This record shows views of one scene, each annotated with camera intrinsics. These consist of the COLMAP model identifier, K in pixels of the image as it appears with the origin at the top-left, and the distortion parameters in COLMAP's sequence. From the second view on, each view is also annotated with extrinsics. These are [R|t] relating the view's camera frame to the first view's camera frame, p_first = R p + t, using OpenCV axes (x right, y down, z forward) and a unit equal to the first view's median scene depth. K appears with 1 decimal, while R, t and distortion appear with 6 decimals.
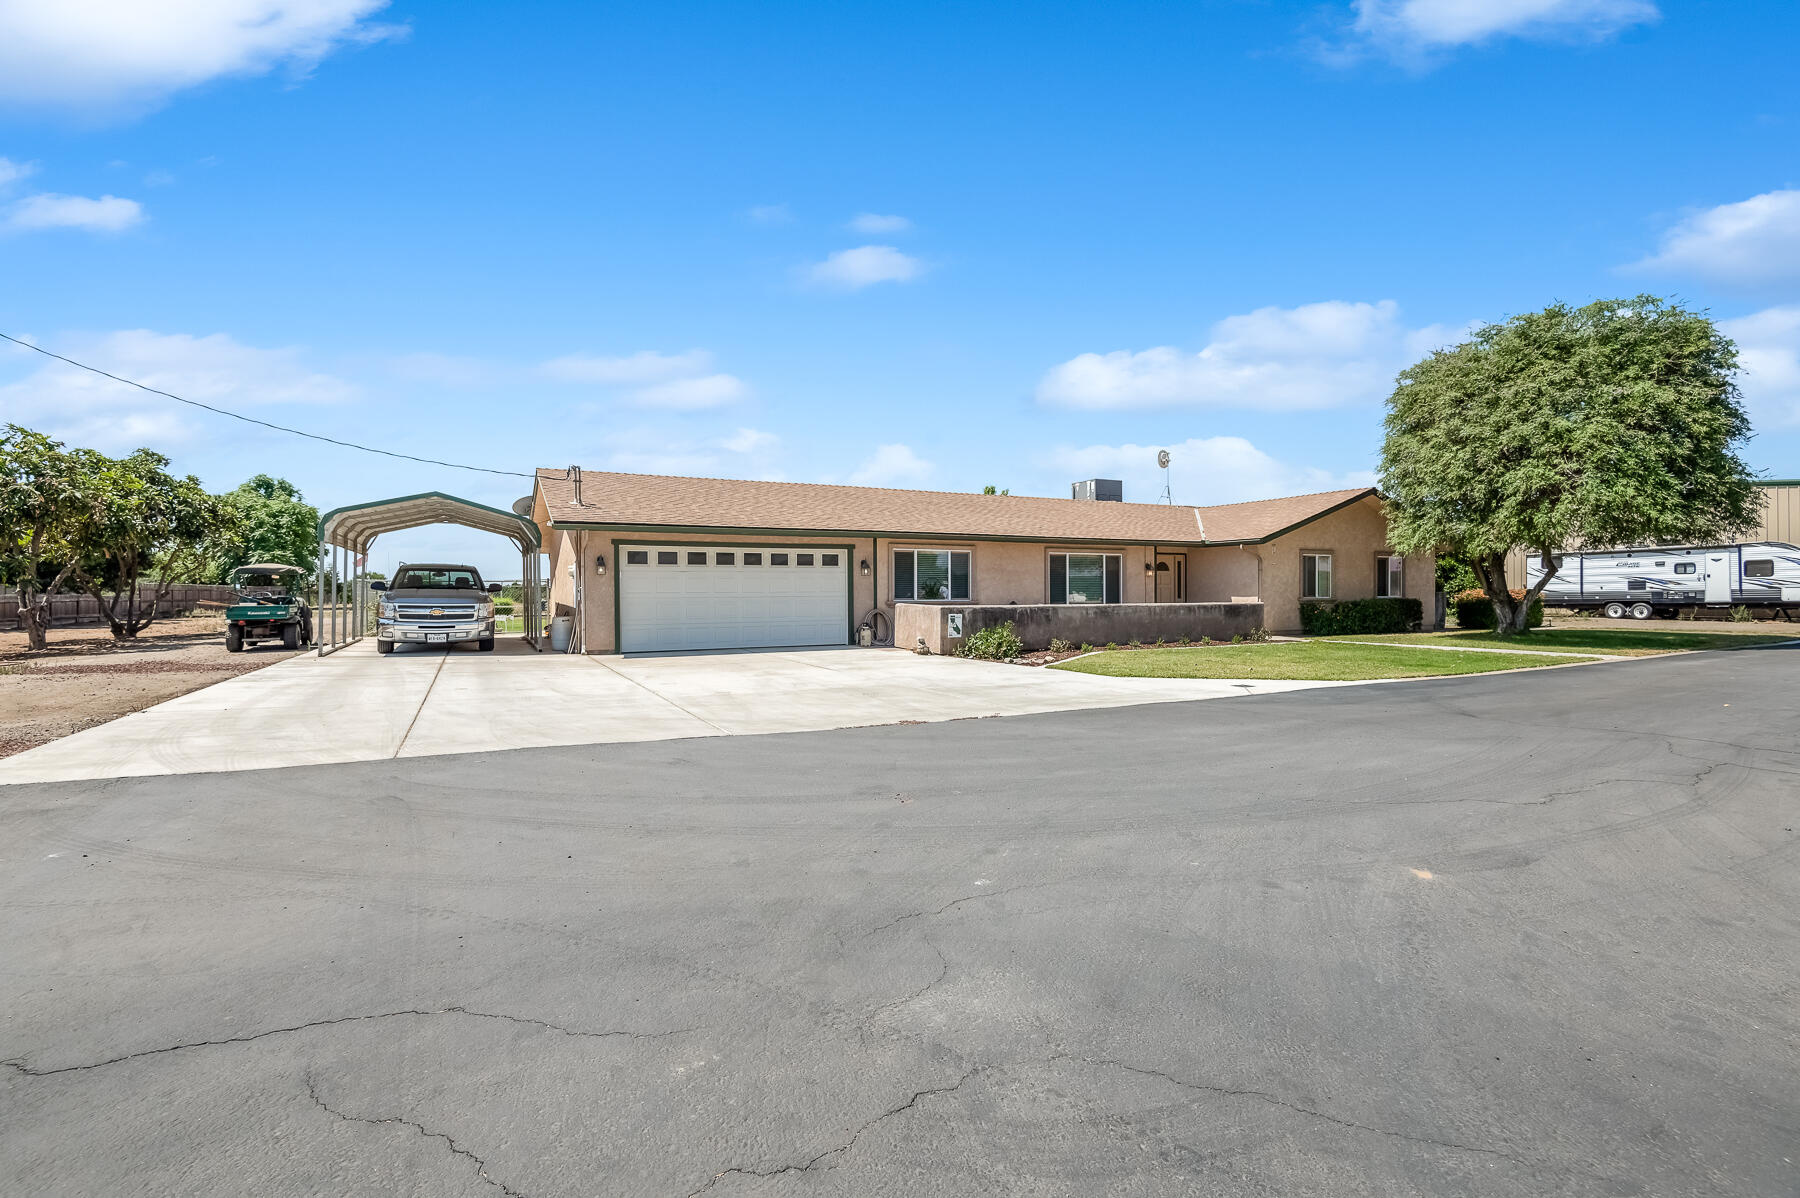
lens RADIAL K [[834.0, 0, 891.5], [0, 834.0, 600.2], [0, 0, 1]] dist [-0.014051, -0.005985]
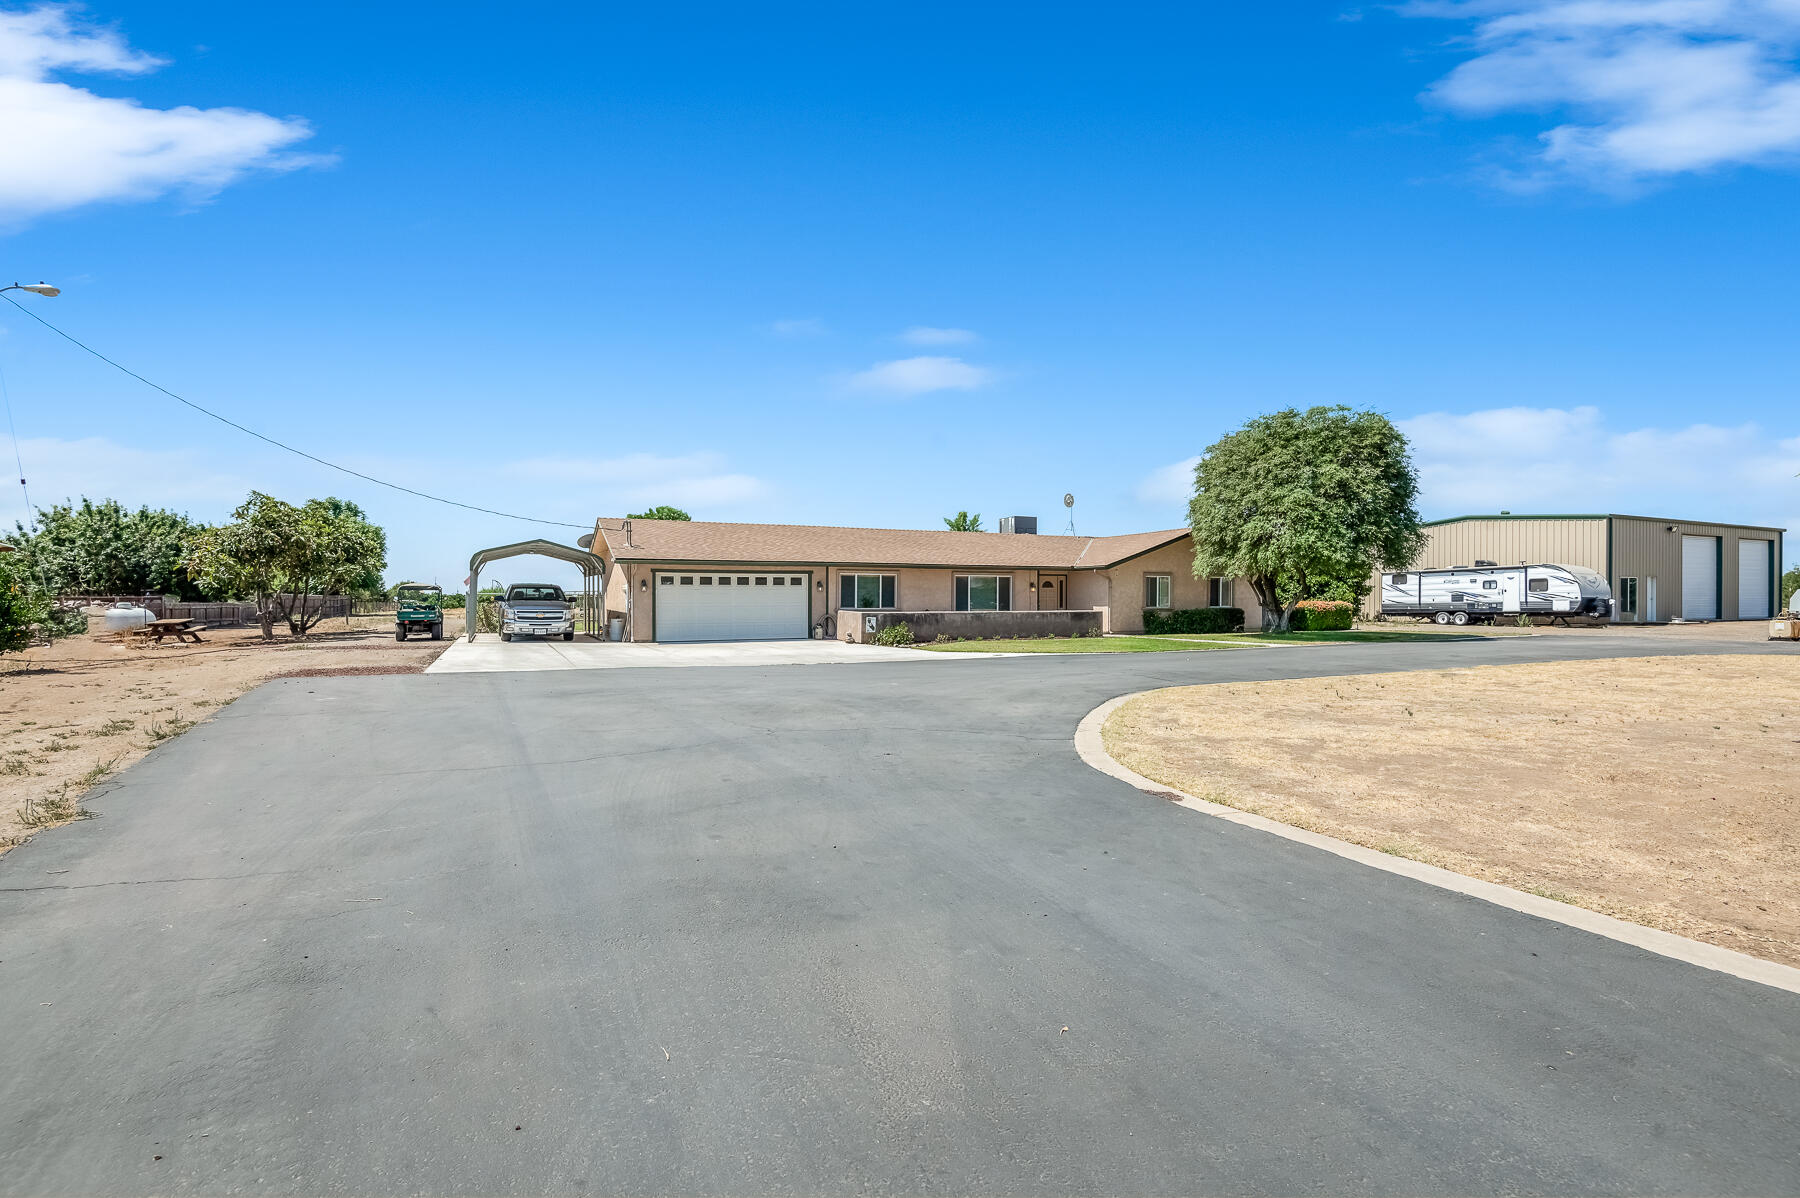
lens RADIAL K [[834.0, 0, 909.5], [0, 834.0, 597.3], [0, 0, 1]] dist [-0.014051, -0.005985]
pose [[0.999992, 0.002096, -0.003397, 0.127399], [-0.002145, 0.999893, -0.014438, 0.001390], [0.003366, 0.014445, 0.999890, -0.461834]]
